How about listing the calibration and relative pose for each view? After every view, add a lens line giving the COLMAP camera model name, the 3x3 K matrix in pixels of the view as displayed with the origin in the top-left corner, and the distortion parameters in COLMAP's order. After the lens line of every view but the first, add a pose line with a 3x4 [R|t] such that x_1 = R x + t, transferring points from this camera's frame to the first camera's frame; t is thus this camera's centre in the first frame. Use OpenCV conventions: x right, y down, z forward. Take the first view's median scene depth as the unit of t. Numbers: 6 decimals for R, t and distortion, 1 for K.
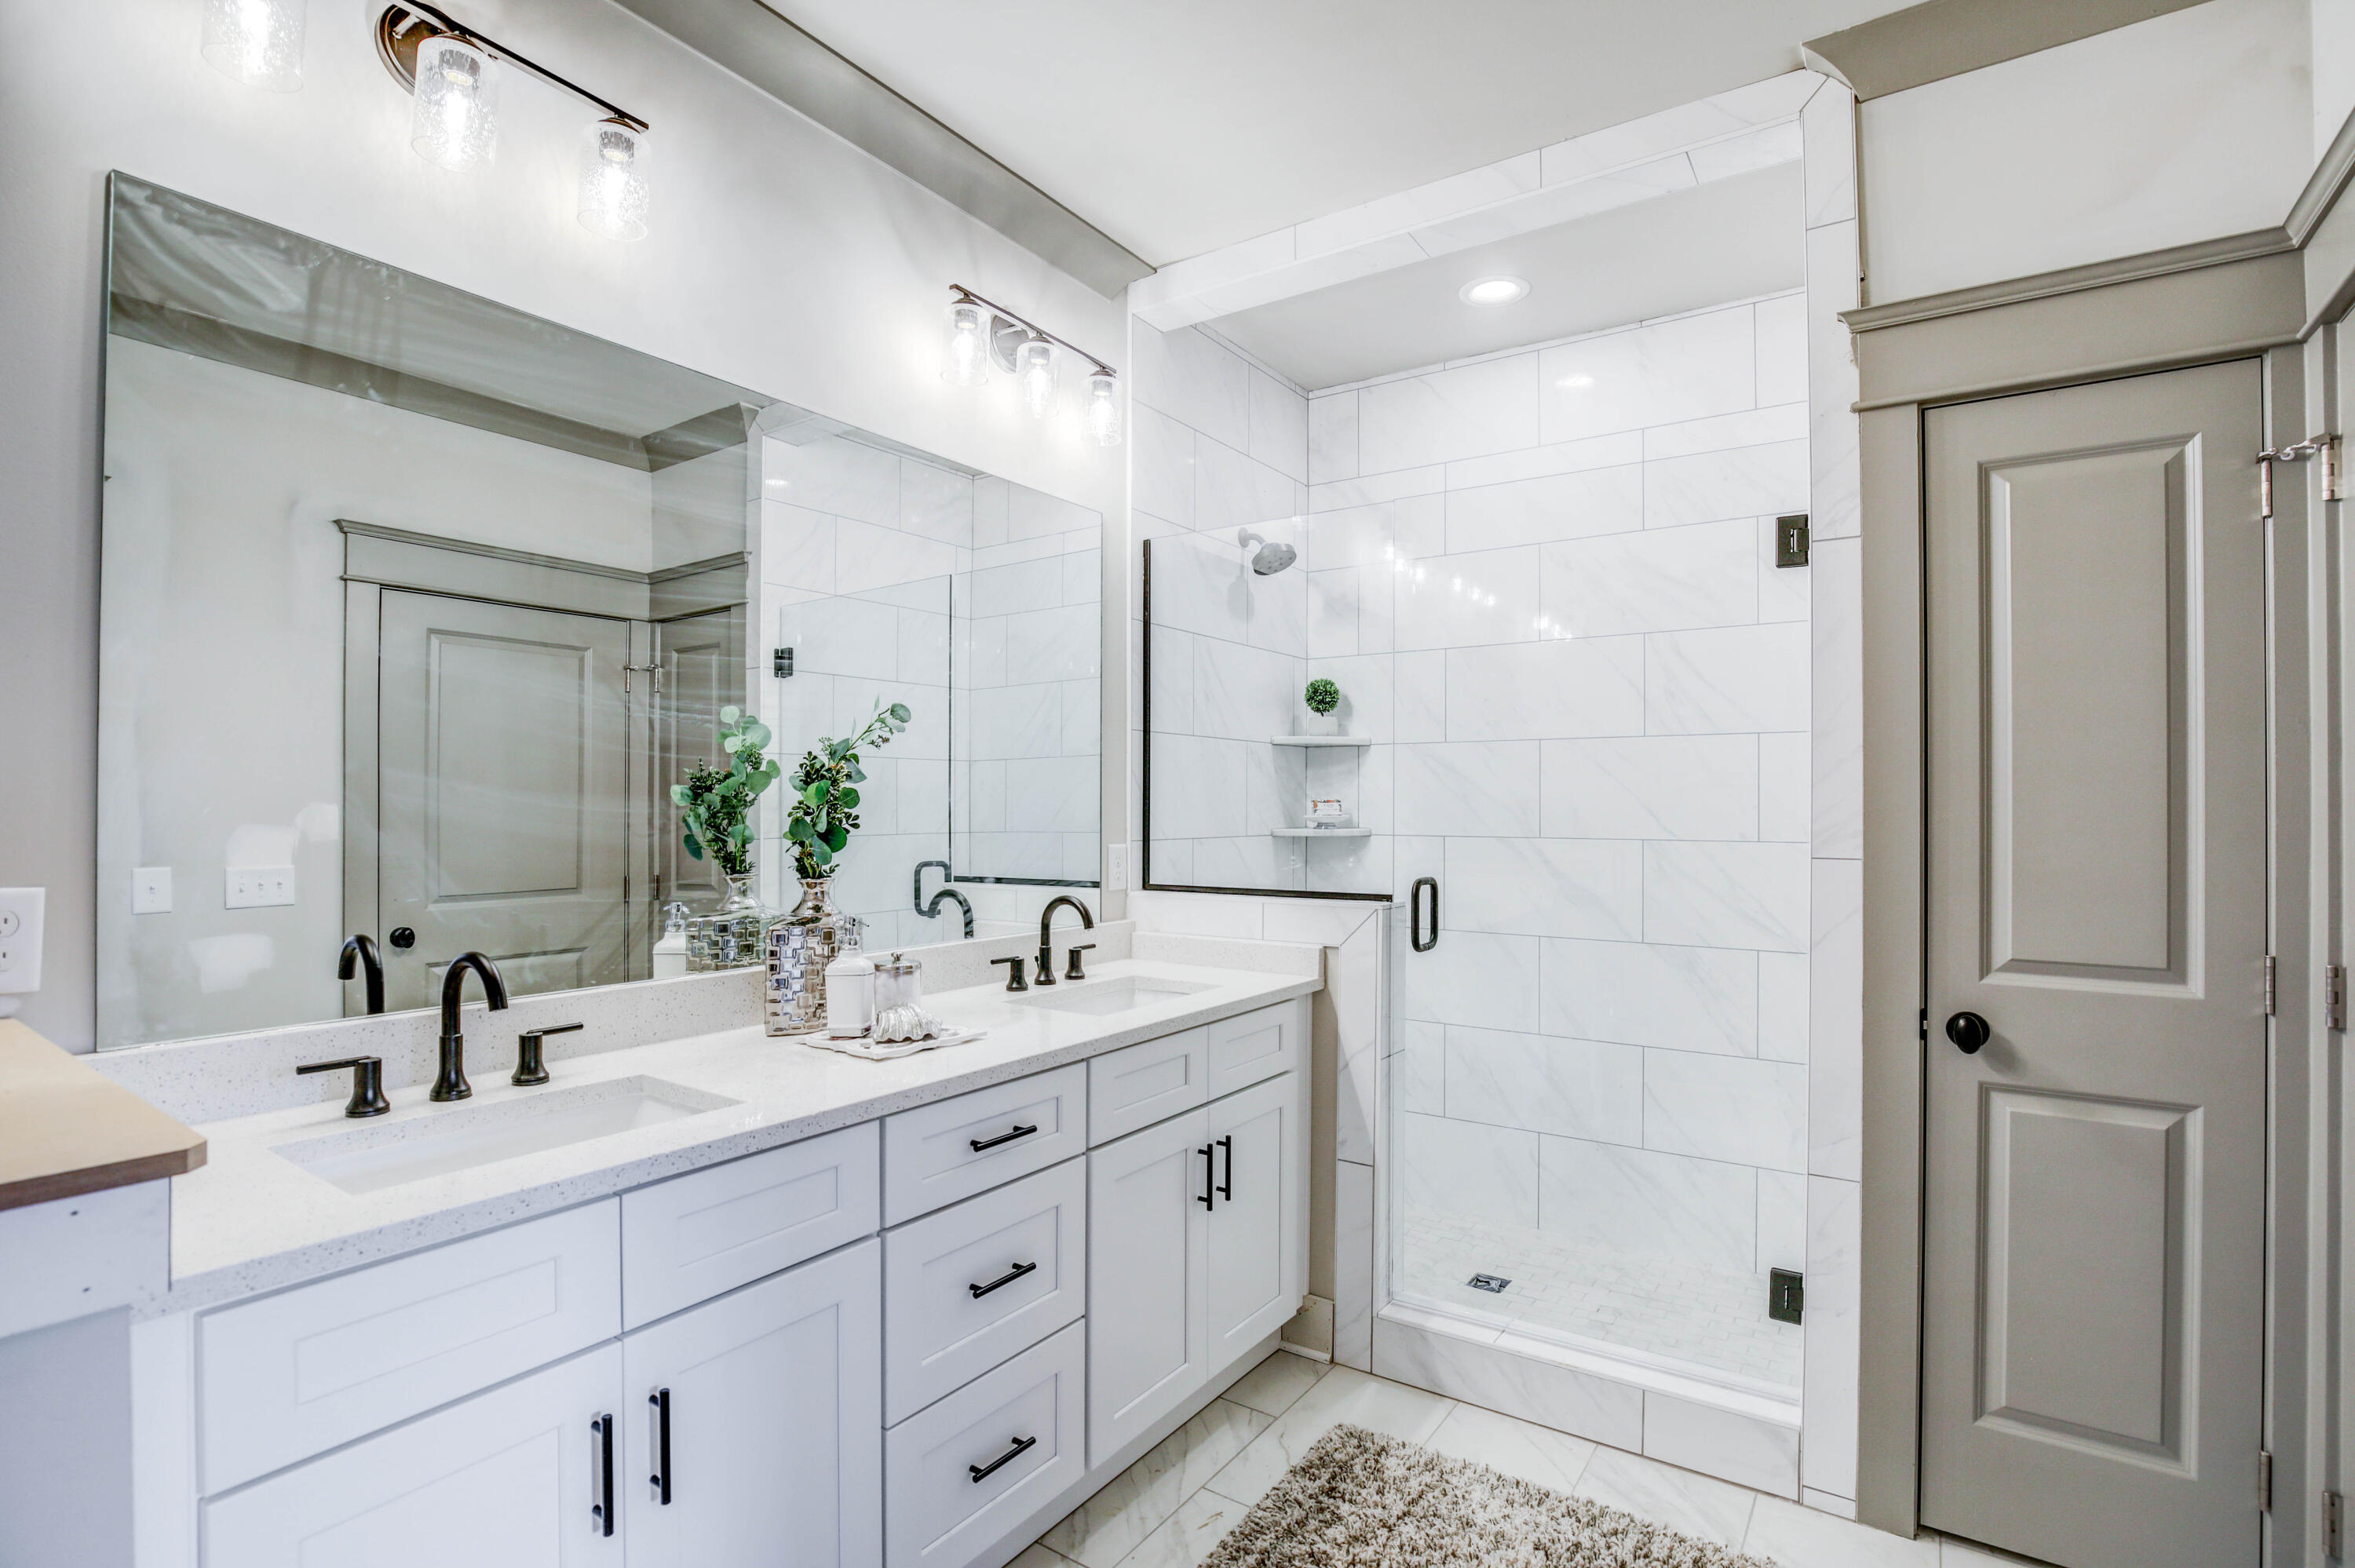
lens RADIAL K [[1097.4, 0, 1190.1], [0, 1097.4, 800.7], [0, 0, 1]] dist [-0.028501, 0.001030]
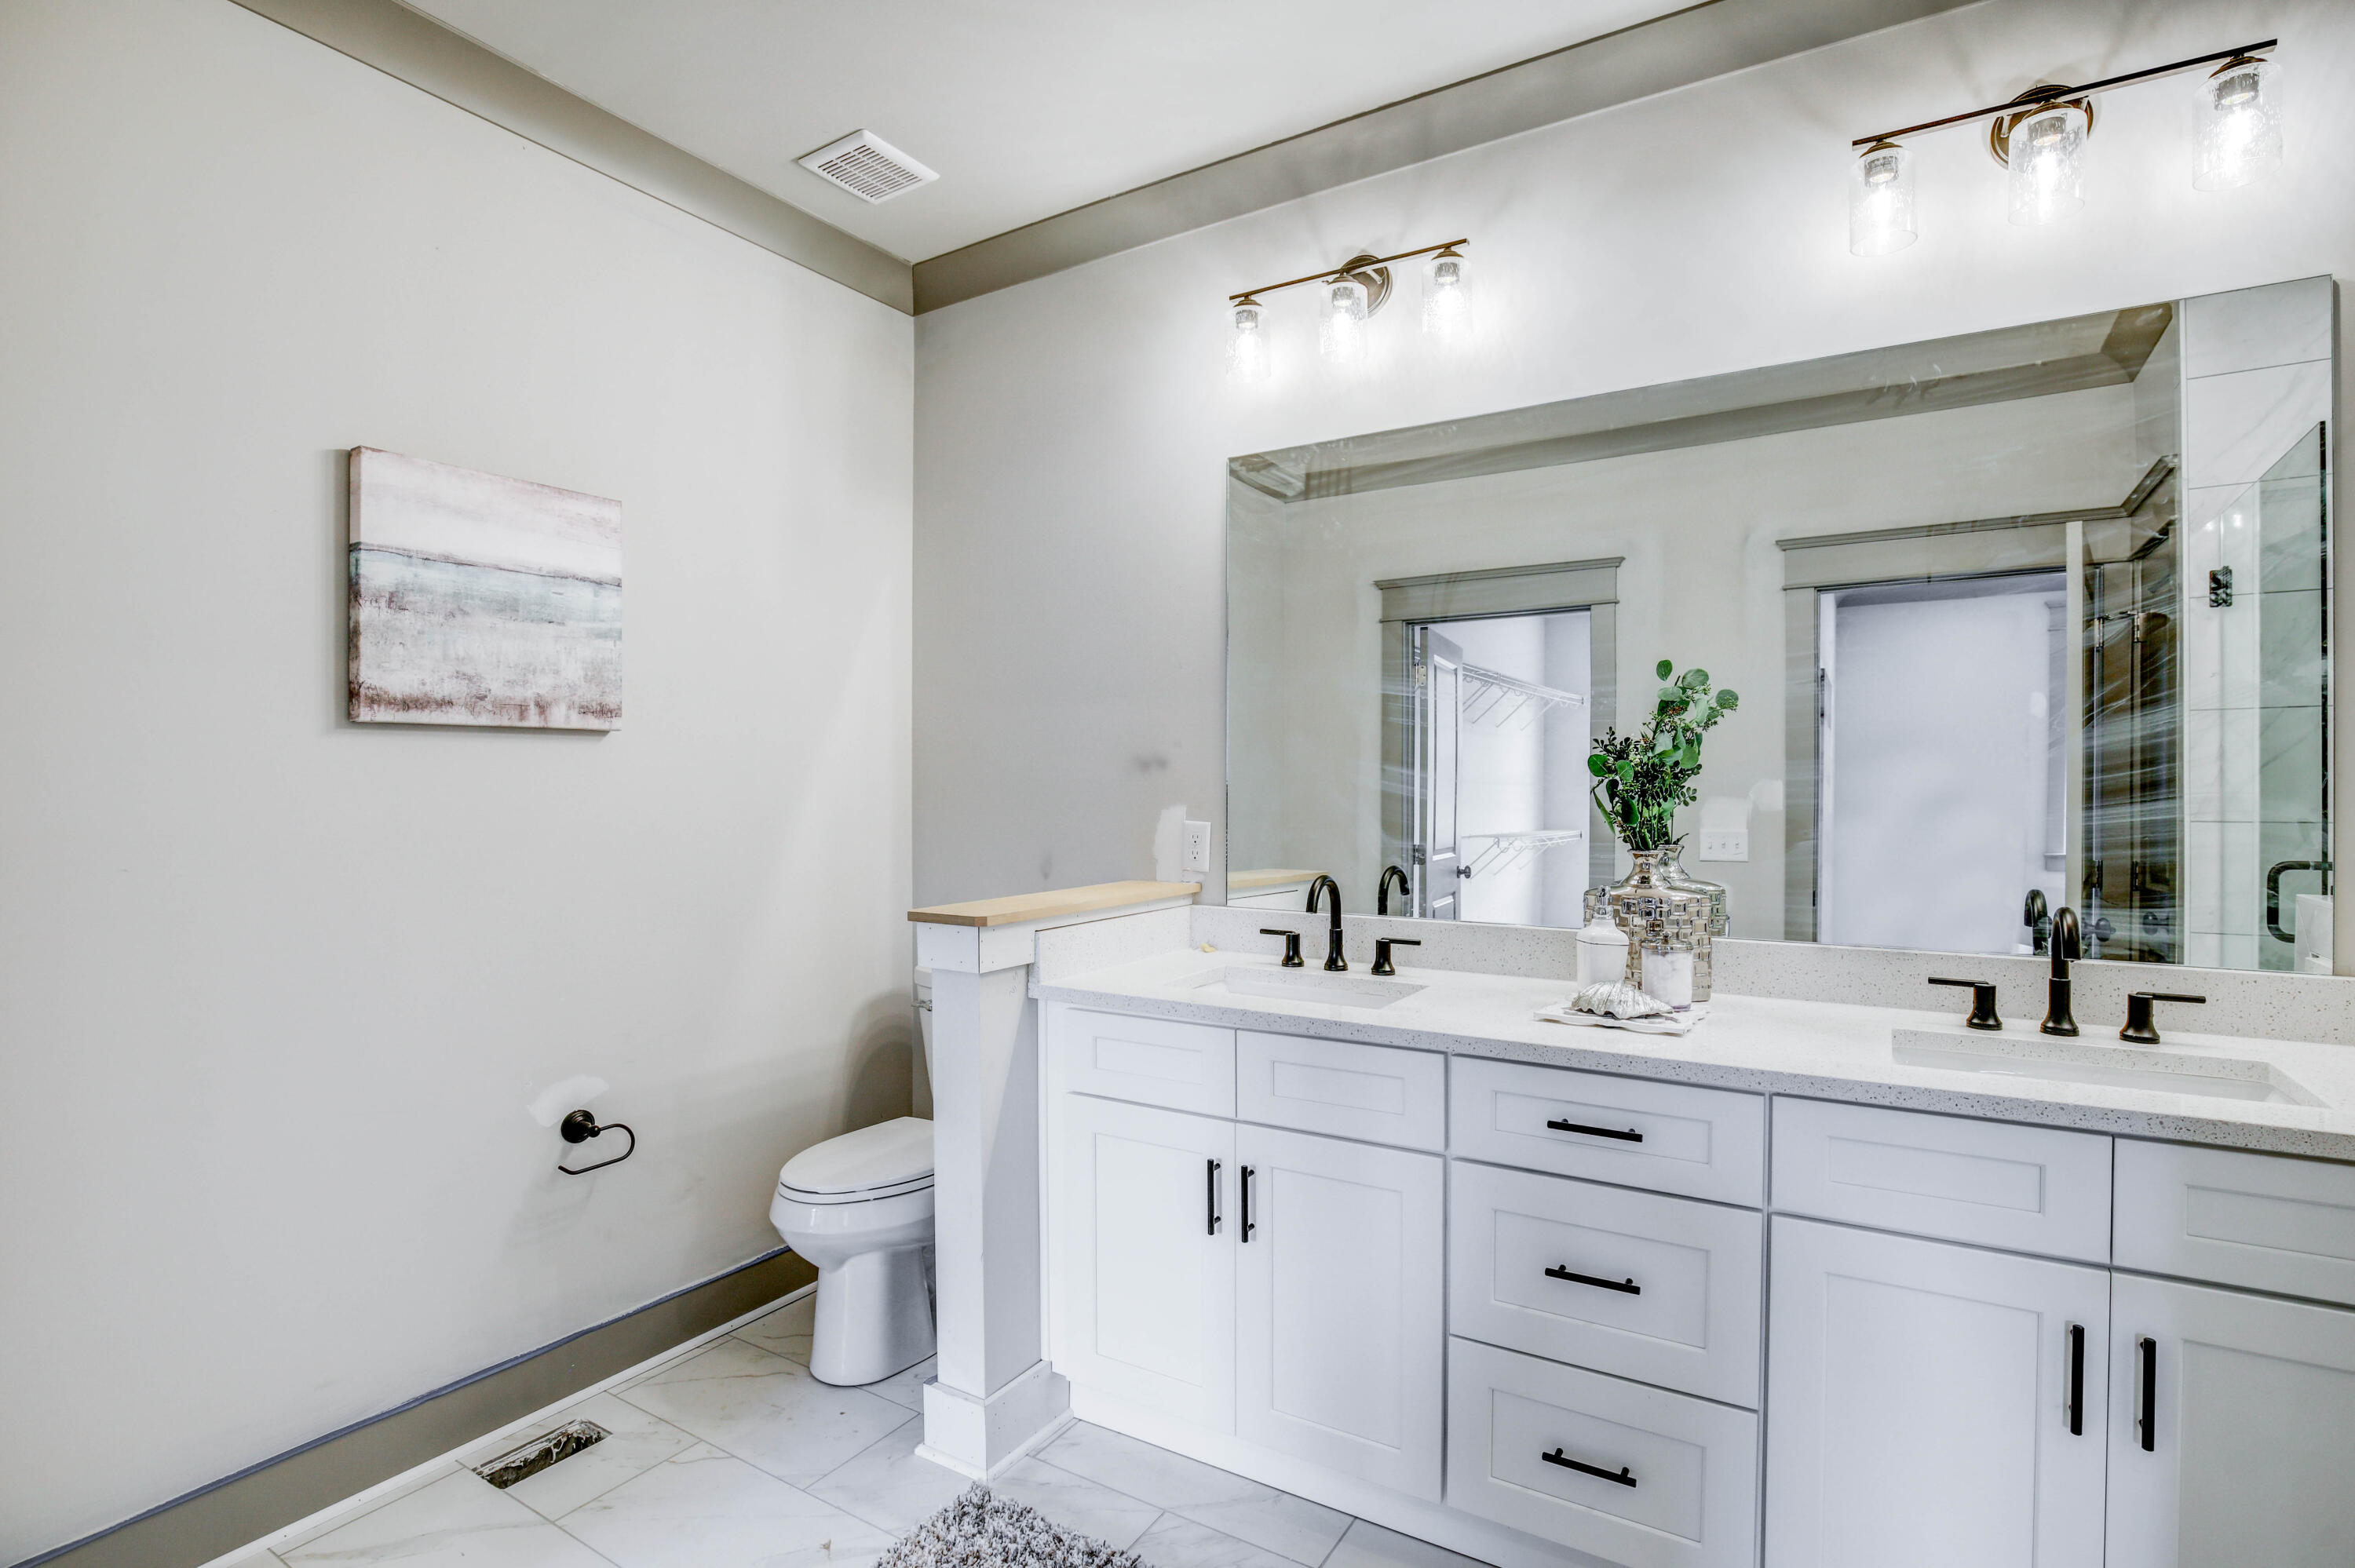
lens RADIAL K [[1097.4, 0, 1193.1], [0, 1097.4, 786.1], [0, 0, 1]] dist [-0.028501, 0.001030]
pose [[0.065520, -0.004374, -0.997842, 0.659323], [0.009045, 0.999952, -0.003789, 0.011337], [0.997810, -0.008777, 0.065556, 0.528191]]
